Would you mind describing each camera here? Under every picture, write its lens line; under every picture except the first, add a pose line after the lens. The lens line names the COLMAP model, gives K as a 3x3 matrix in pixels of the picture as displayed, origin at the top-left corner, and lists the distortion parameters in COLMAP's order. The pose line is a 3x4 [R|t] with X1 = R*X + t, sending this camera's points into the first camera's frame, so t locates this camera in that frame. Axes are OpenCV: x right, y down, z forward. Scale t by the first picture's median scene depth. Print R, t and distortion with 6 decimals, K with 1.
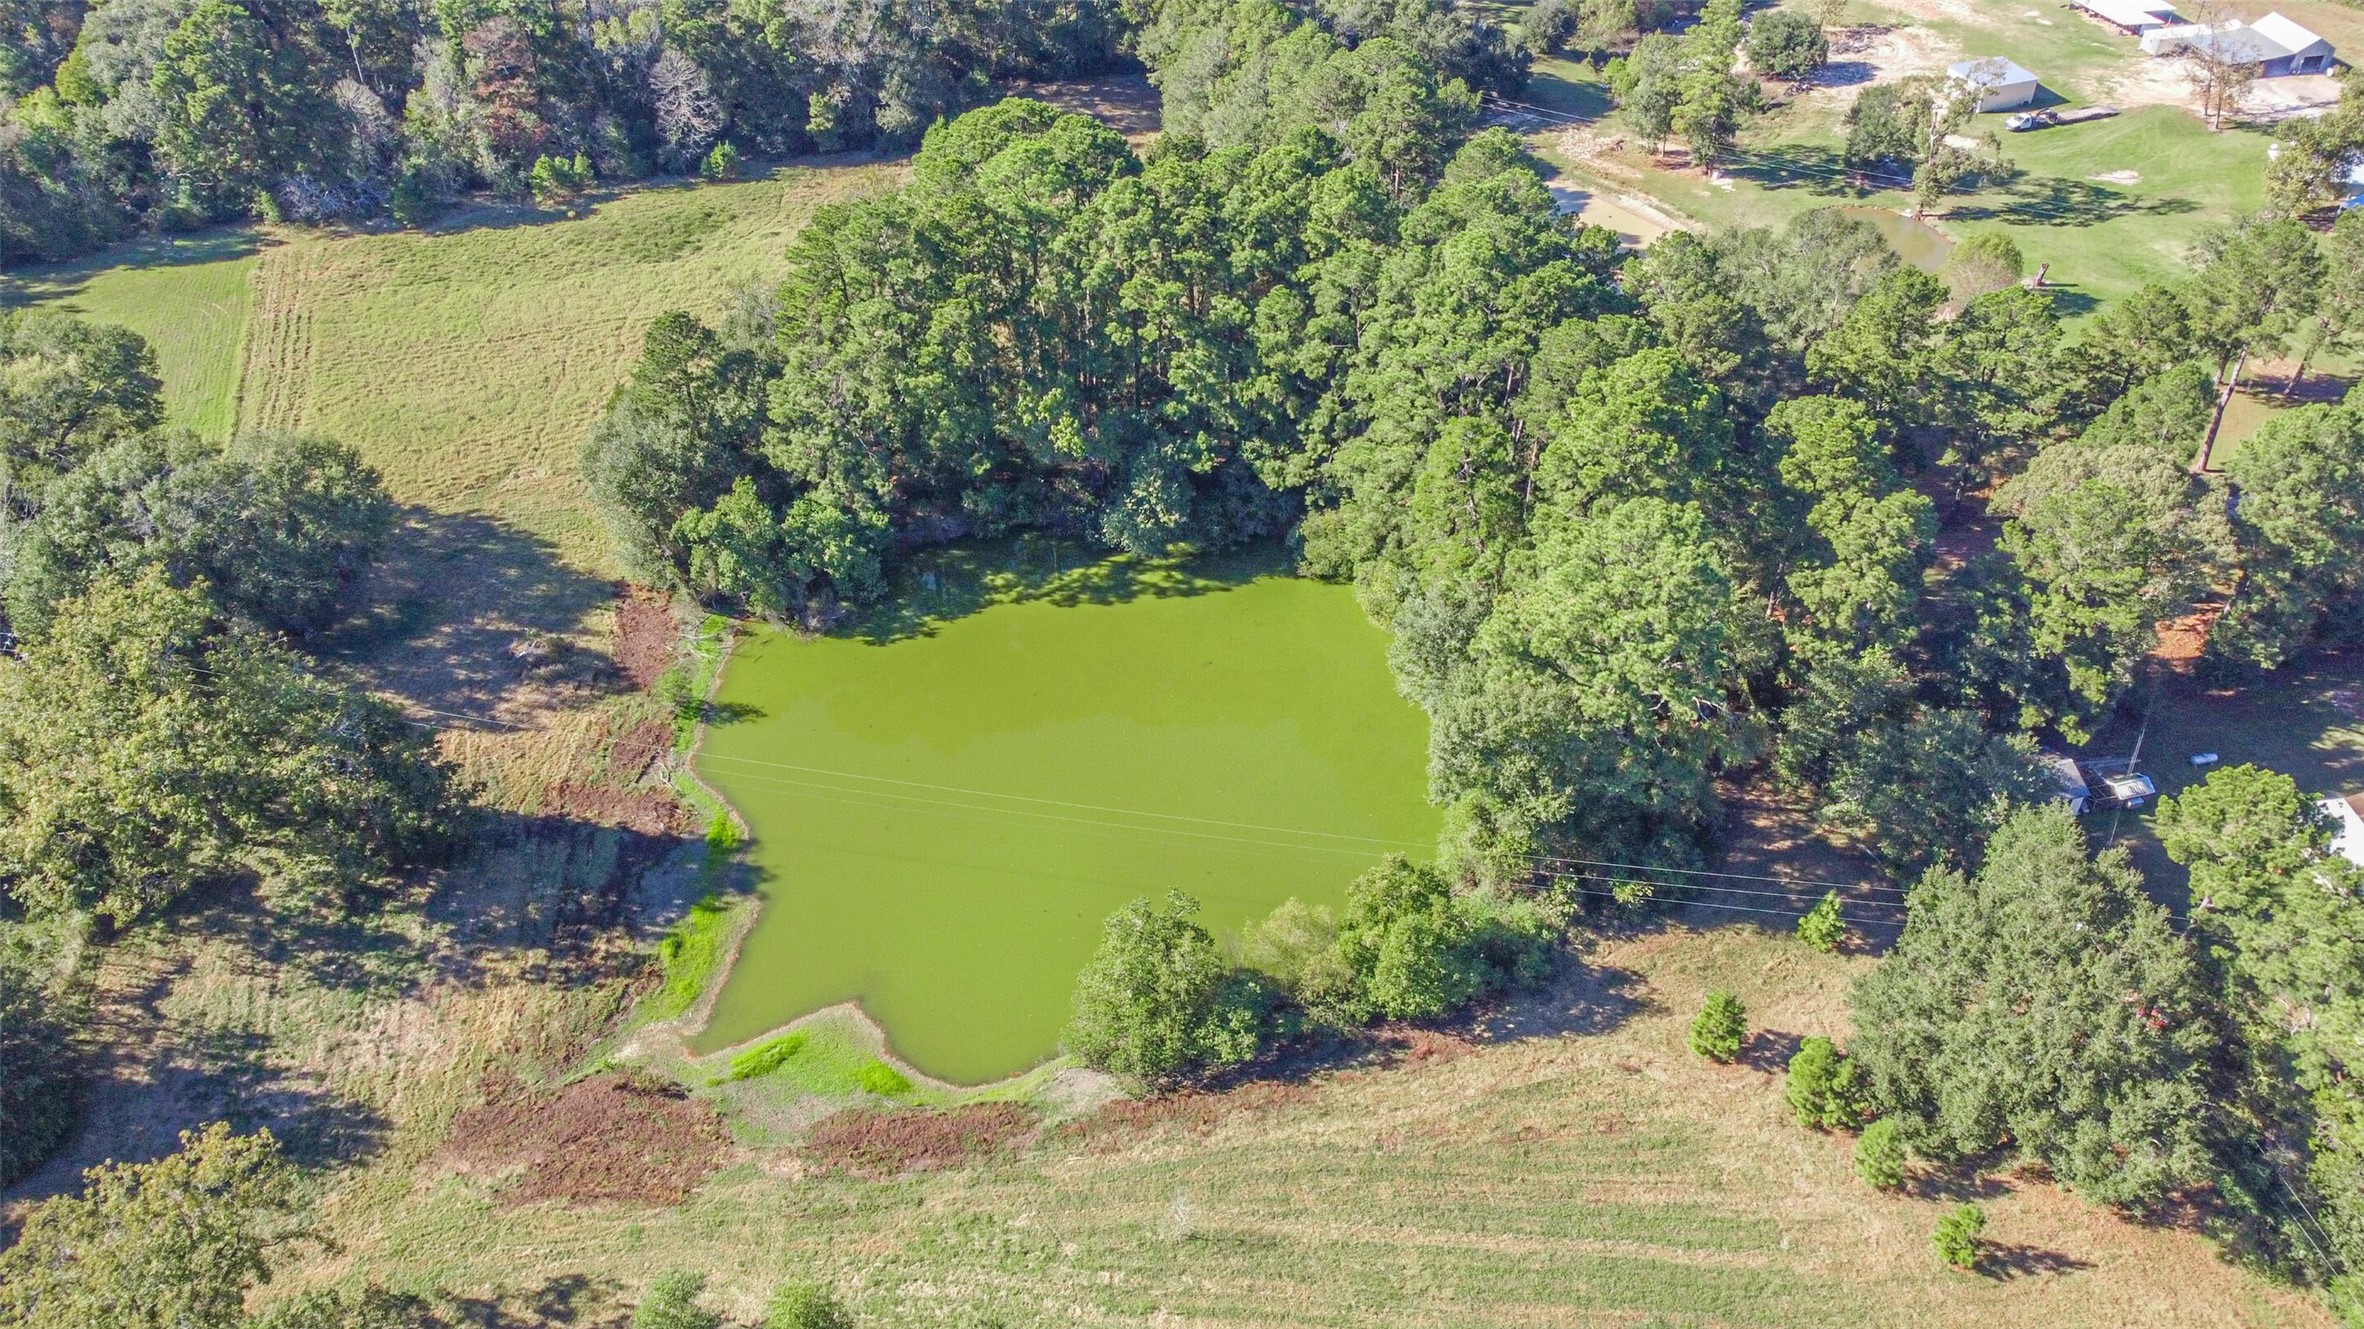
lens RADIAL K [[1793.9, 0, 1179.5], [0, 1793.9, 671.2], [0, 0, 1]] dist [-0.002995, 0.006200]
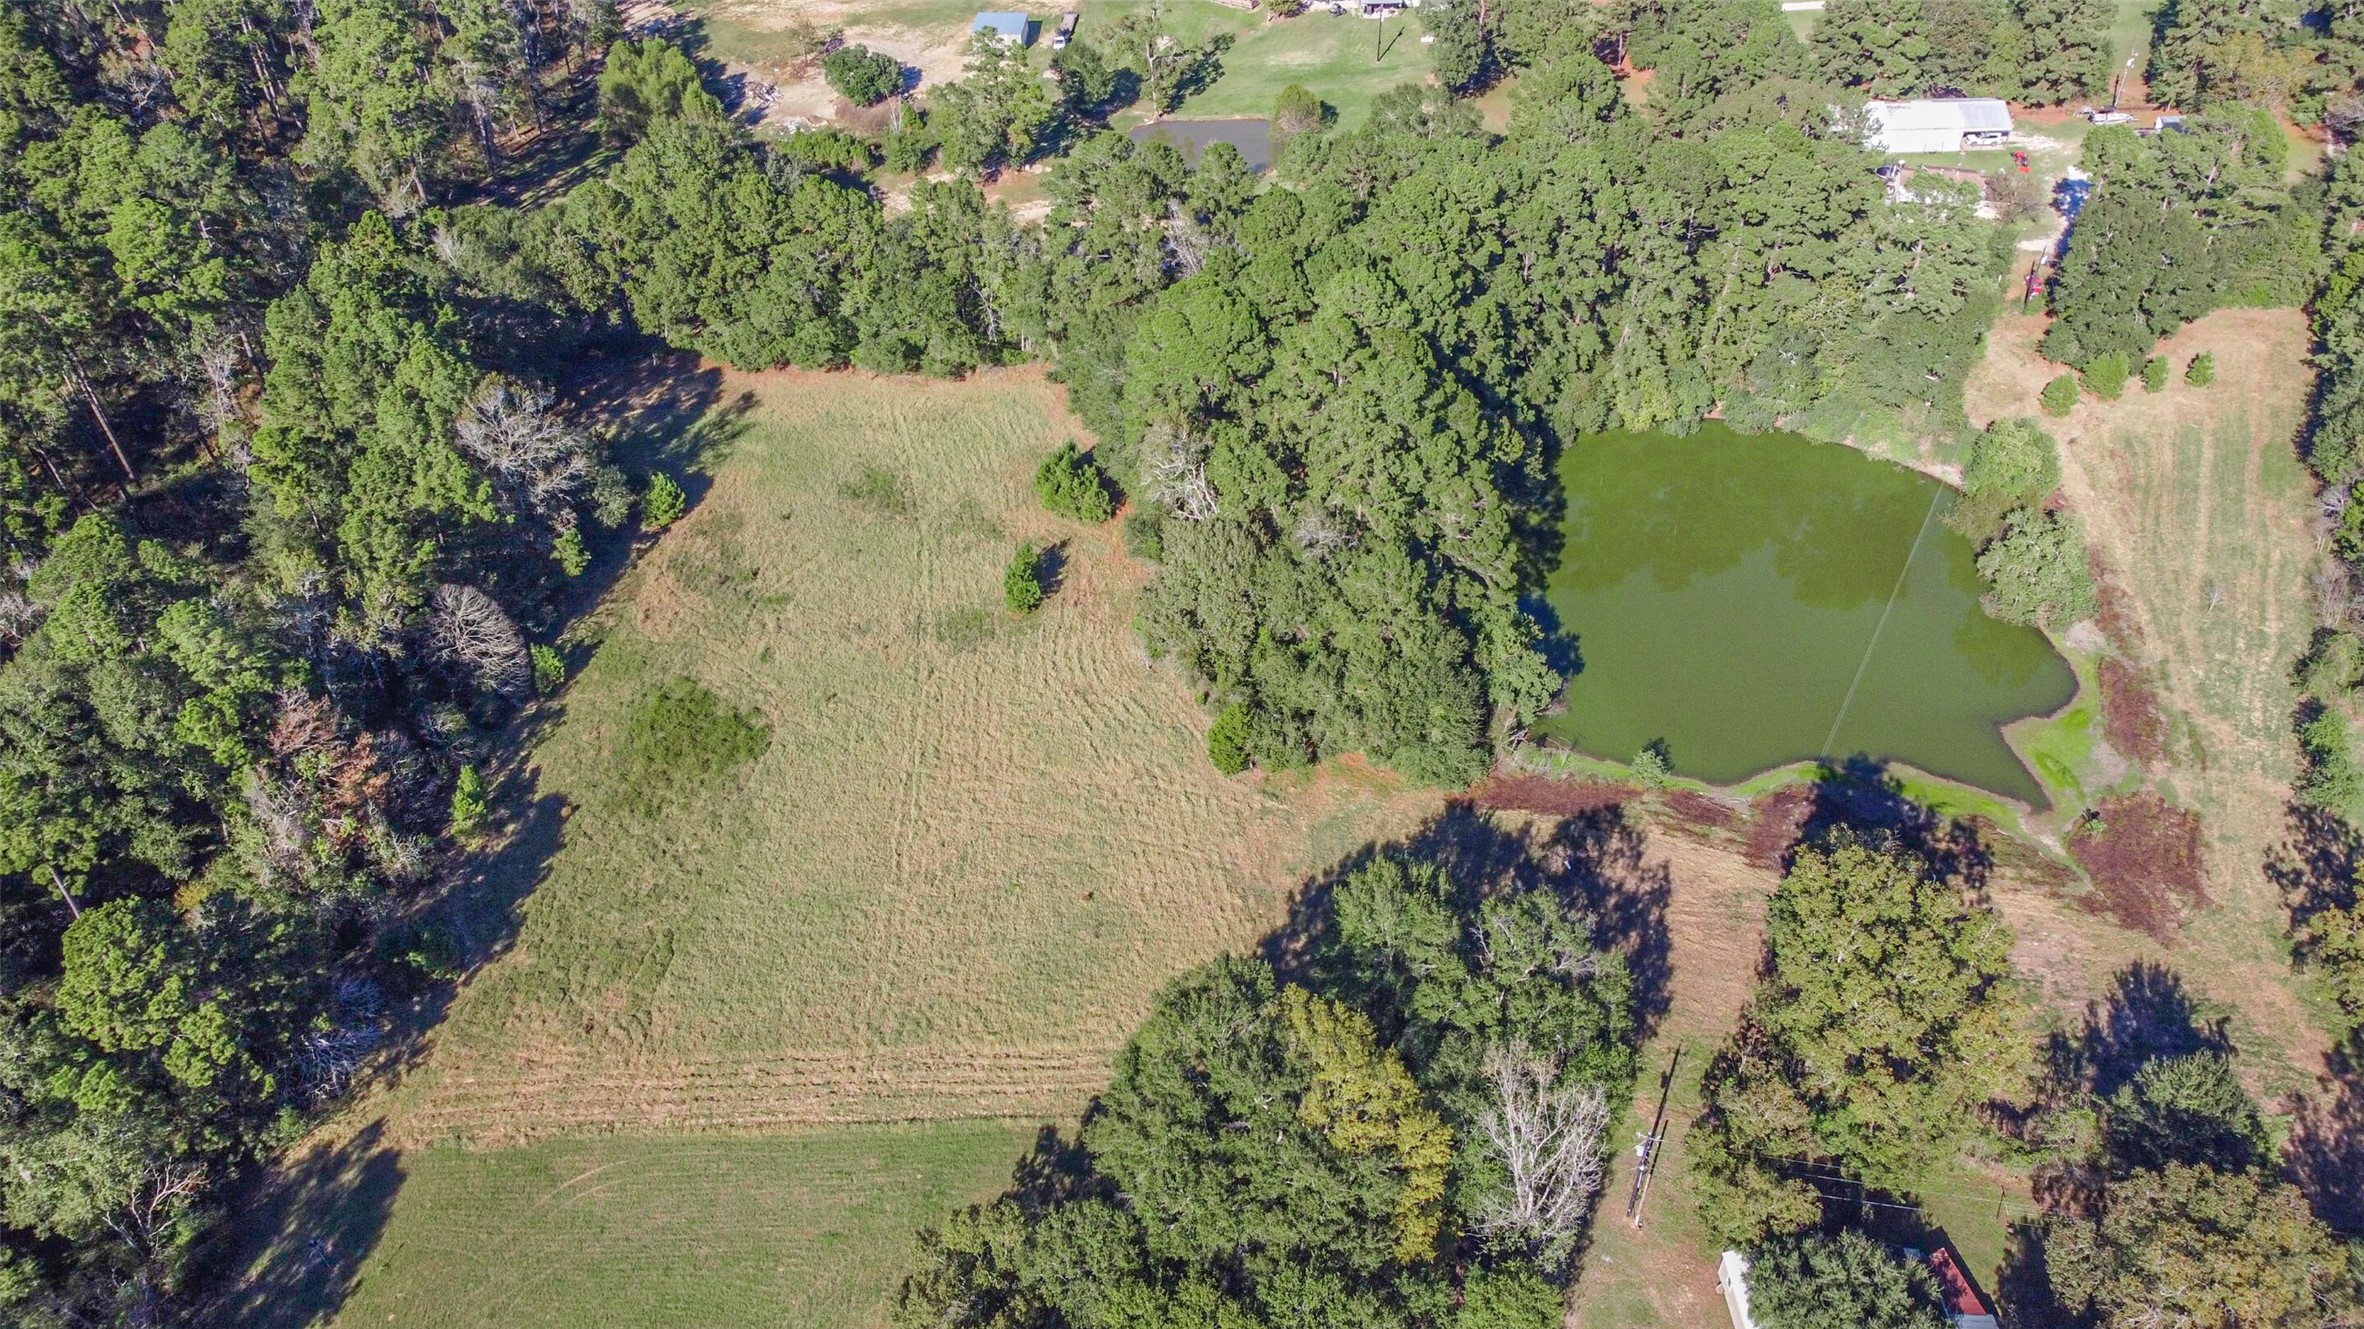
lens RADIAL K [[1793.9, 0, 1190.4], [0, 1793.9, 666.5], [0, 0, 1]] dist [-0.002995, 0.006200]
pose [[0.323880, -0.611272, 0.722113, -1.110144], [0.610777, 0.717987, 0.333835, -0.568249], [-0.722532, 0.332927, 0.605893, 0.484373]]
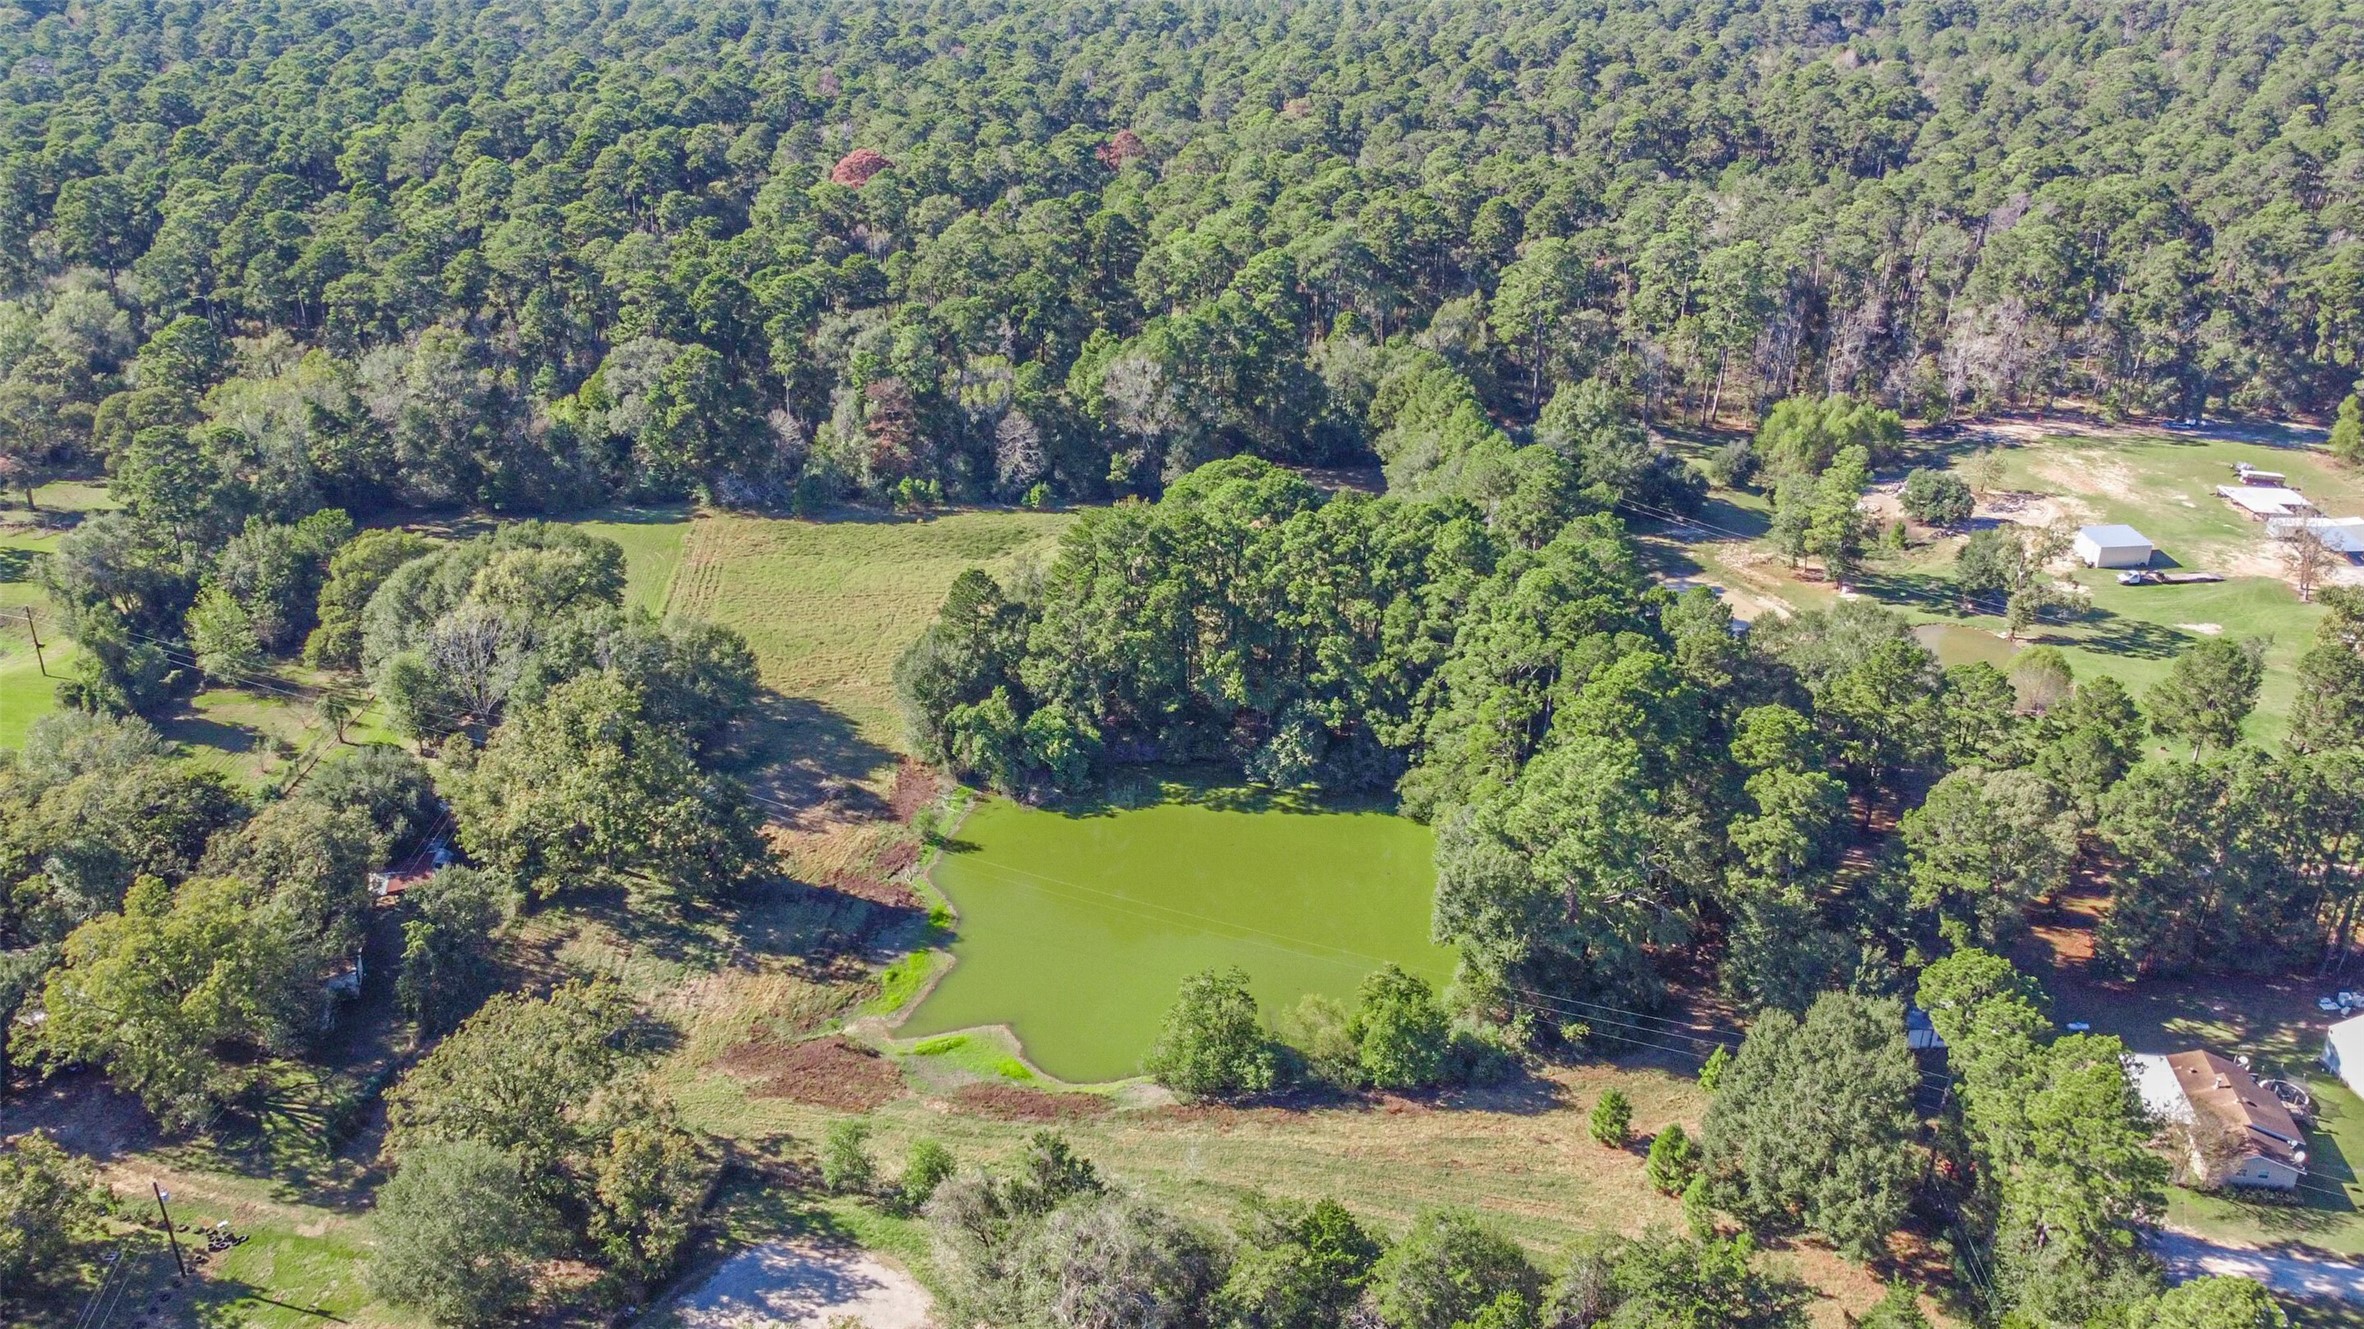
lens RADIAL K [[1891.6, 0, 1169.4], [0, 1891.6, 666.0], [0, 0, 1]] dist [-0.006344, -0.009136]
pose [[0.976292, 0.114633, -0.183611, 0.150902], [-0.154749, 0.962744, -0.221759, 0.181054], [0.151350, 0.244915, 0.957659, -0.386671]]
